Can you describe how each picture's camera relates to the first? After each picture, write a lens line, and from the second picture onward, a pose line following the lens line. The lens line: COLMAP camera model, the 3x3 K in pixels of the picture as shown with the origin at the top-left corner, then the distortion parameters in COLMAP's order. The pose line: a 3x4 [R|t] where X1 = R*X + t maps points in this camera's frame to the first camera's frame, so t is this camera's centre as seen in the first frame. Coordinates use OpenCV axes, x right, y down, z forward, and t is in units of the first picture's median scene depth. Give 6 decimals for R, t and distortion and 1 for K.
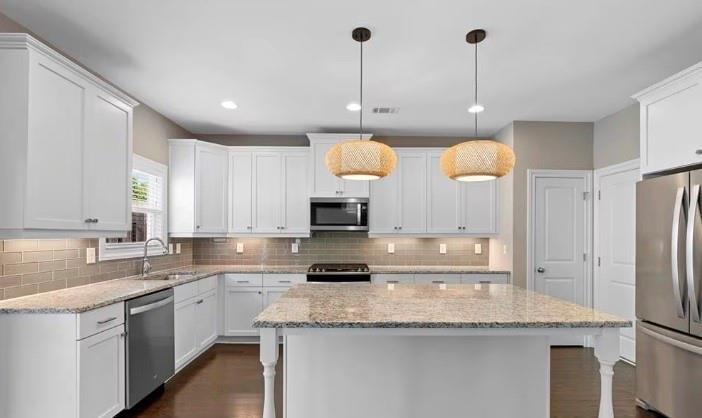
lens RADIAL K [[357.5, 0, 372.5], [0, 357.5, 237.5], [0, 0, 1]] dist [-0.003055, -0.000181]
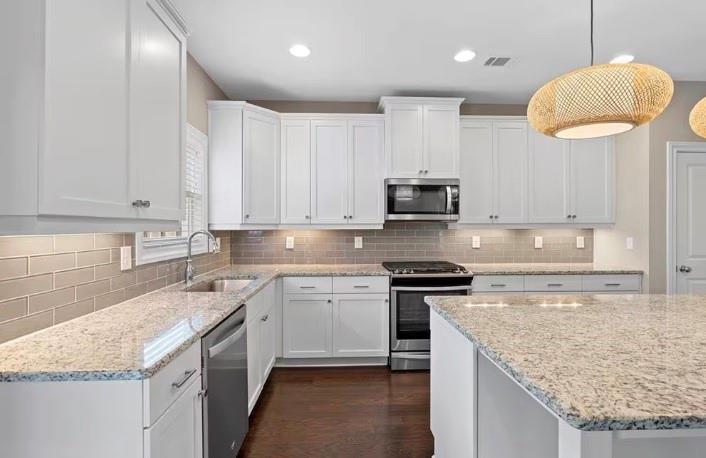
lens RADIAL K [[355.9, 0, 365.6], [0, 355.9, 229.7], [0, 0, 1]] dist [-0.002989, 0.001023]
pose [[0.999728, -0.004647, 0.022874, -0.250219], [0.004593, 0.999987, 0.002405, -0.001213], [-0.022885, -0.002299, 0.999735, 0.229172]]
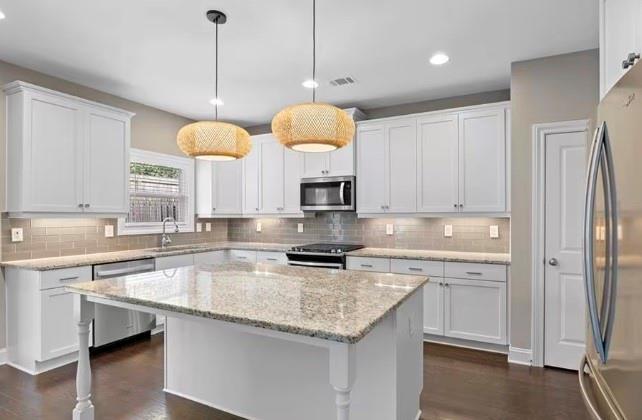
lens RADIAL K [[359.5, 0, 340.1], [0, 359.5, 216.5], [0, 0, 1]] dist [-0.006149, 0.001012]
pose [[0.878408, -0.003850, -0.477895, 0.437072], [0.001306, 0.999983, -0.005655, 0.002716], [0.477909, 0.004344, 0.878399, 0.157751]]
